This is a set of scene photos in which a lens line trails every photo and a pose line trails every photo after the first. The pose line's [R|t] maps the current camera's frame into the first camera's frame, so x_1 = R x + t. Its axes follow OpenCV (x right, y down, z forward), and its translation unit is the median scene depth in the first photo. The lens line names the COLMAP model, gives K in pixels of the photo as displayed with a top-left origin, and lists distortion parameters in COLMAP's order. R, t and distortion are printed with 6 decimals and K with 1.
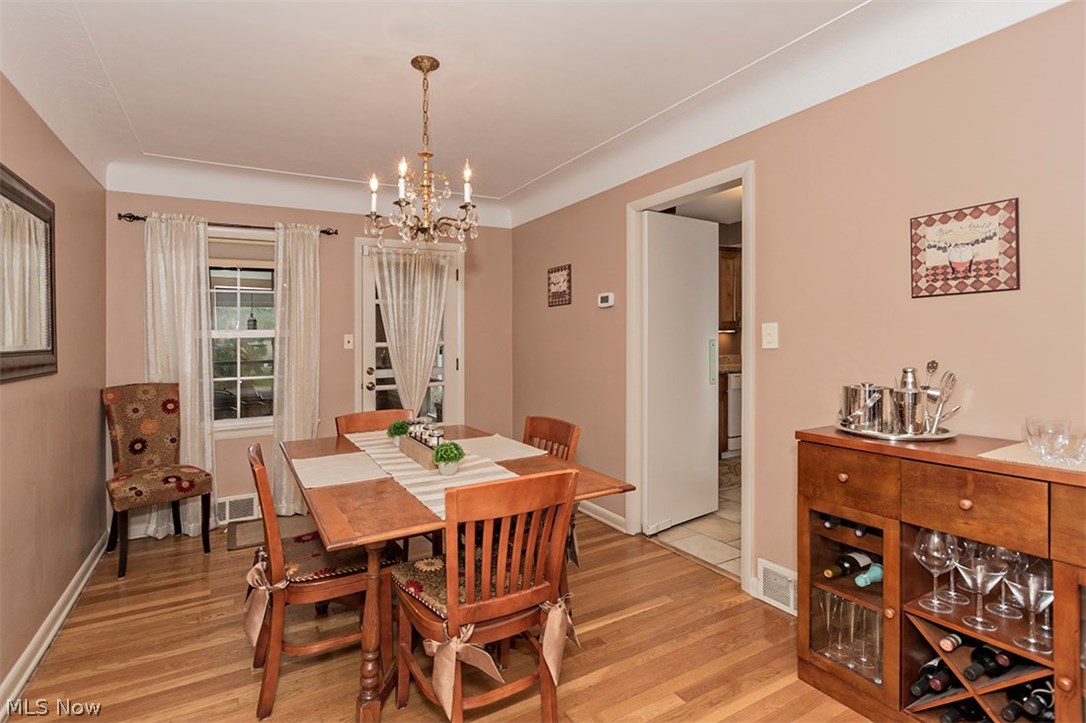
lens RADIAL K [[485.8, 0, 510.7], [0, 485.8, 341.2], [0, 0, 1]] dist [-0.001447, -0.000538]
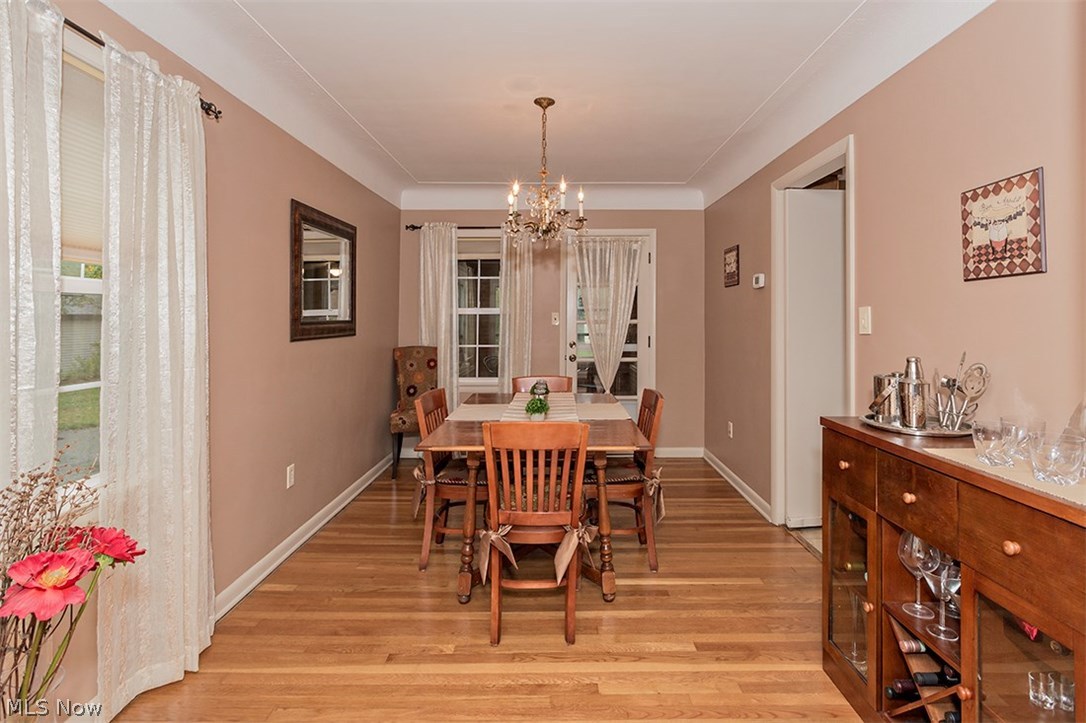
lens RADIAL K [[485.8, 0, 530.0], [0, 485.8, 310.0], [0, 0, 1]] dist [-0.001447, -0.000538]
pose [[0.873751, 0.009635, -0.486279, 0.327157], [-0.018474, 0.999740, -0.013386, -0.005487], [0.486023, 0.020680, 0.873701, -0.097076]]
